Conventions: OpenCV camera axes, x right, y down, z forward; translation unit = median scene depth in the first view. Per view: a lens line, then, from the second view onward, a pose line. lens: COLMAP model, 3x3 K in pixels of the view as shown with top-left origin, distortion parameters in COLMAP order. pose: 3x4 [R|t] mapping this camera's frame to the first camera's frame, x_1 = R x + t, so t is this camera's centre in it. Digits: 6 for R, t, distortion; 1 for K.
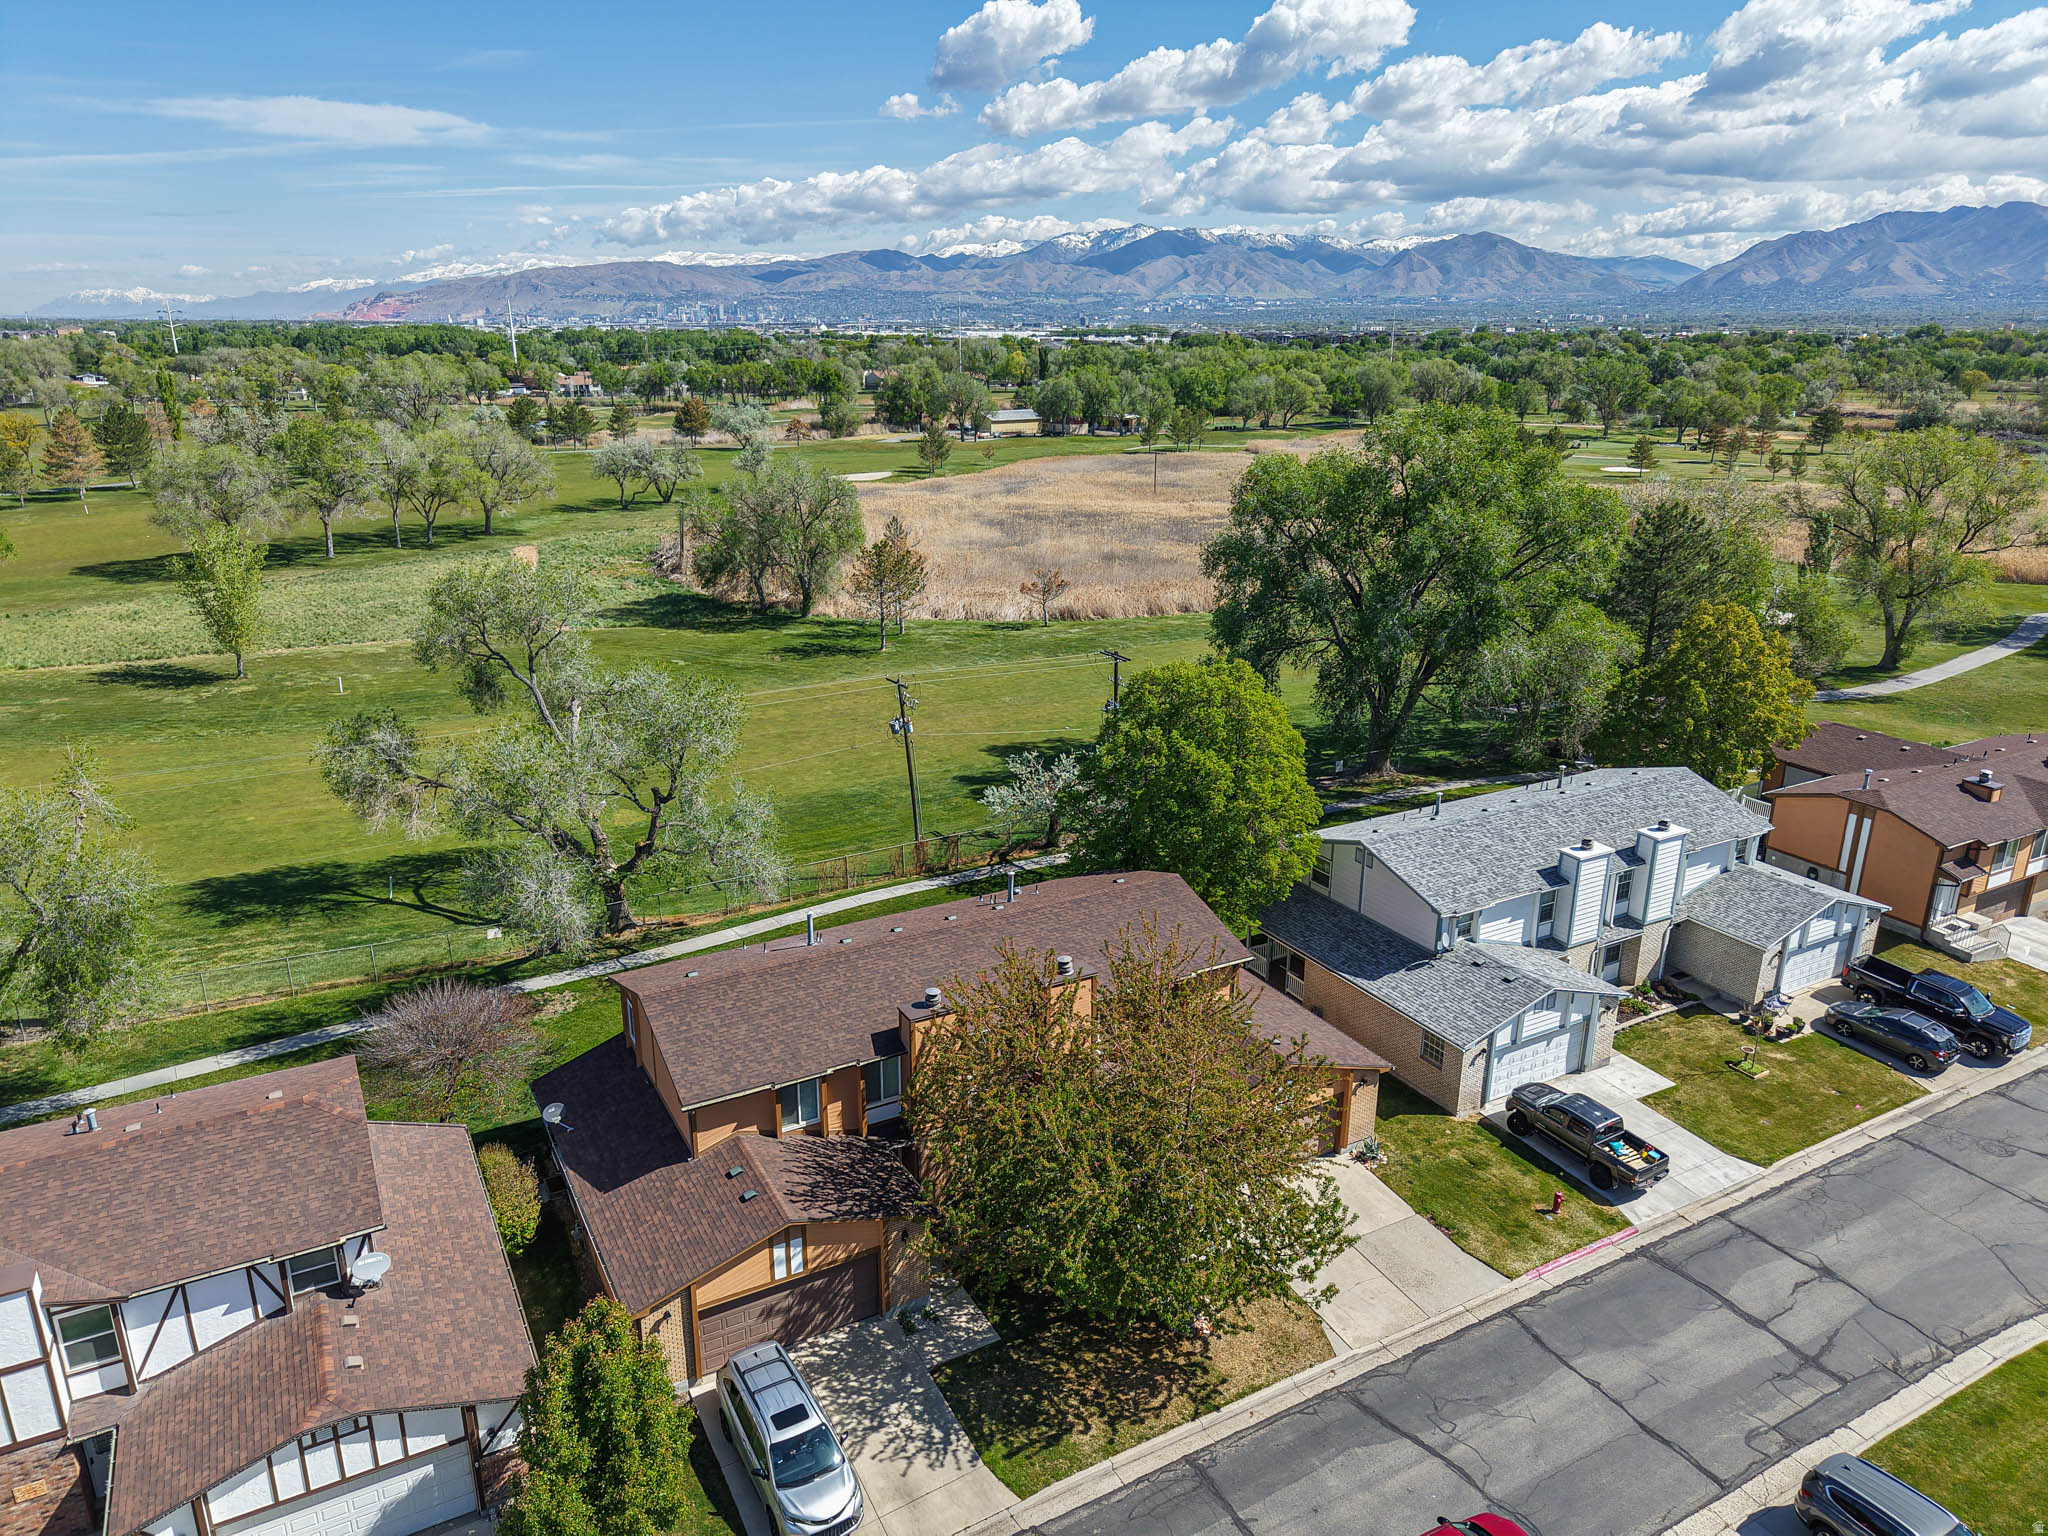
lens RADIAL K [[1352.0, 0, 1032.4], [0, 1352.0, 770.1], [0, 0, 1]] dist [0.009205, -0.005697]
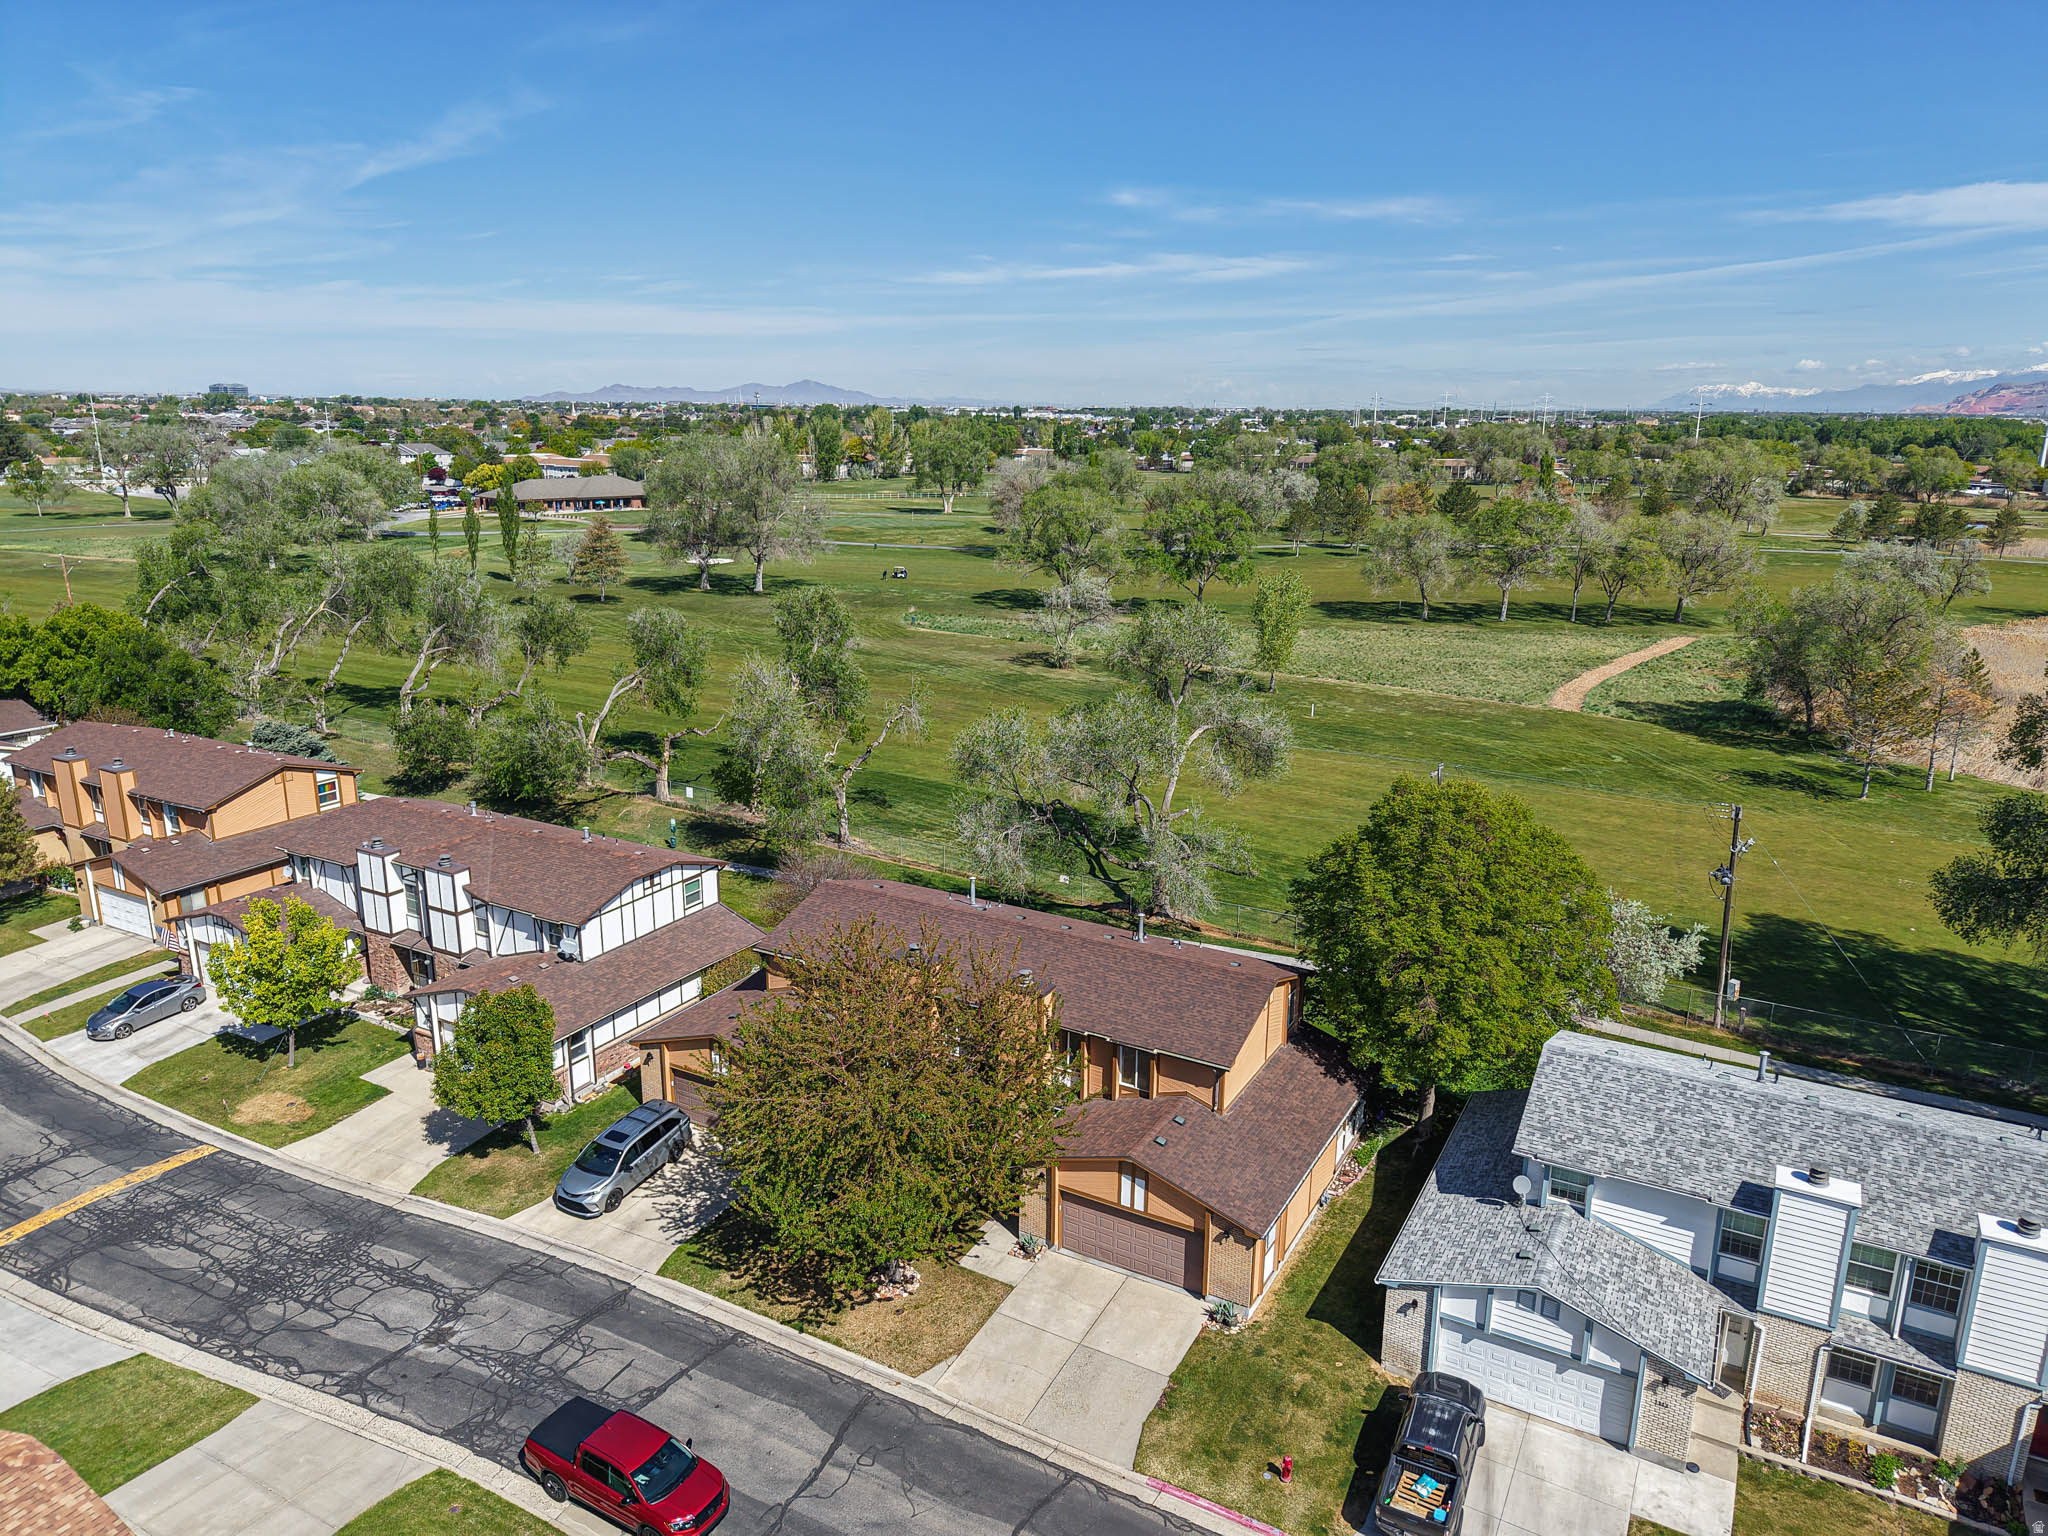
lens RADIAL K [[1352.0, 0, 1033.0], [0, 1352.0, 779.9], [0, 0, 1]] dist [0.009205, -0.005697]
pose [[0.536767, 0.227130, -0.812584, 0.712798], [-0.272275, 0.958189, 0.087973, -0.087168], [0.798591, 0.174025, 0.576167, 0.275889]]
